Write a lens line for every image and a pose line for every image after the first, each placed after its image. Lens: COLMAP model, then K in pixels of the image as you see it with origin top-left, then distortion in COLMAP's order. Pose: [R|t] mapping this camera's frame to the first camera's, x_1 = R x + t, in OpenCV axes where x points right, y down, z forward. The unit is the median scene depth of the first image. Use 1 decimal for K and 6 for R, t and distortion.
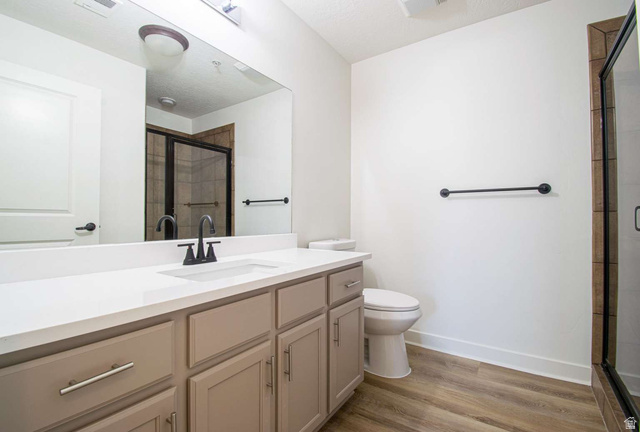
lens RADIAL K [[298.8, 0, 320.0], [0, 298.8, 216.0], [0, 0, 1]] dist [-0.000520, -0.000072]
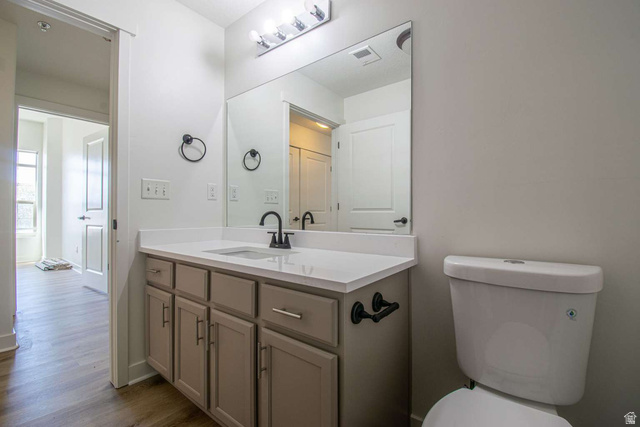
lens RADIAL K [[286.8, 0, 318.6], [0, 286.8, 212.1], [0, 0, 1]] dist [-0.004153, -0.001052]
pose [[-0.071767, -0.010182, -0.997369, 0.801058], [0.009240, 0.999898, -0.010873, 0.017018], [0.997379, -0.009996, -0.071665, 1.216482]]
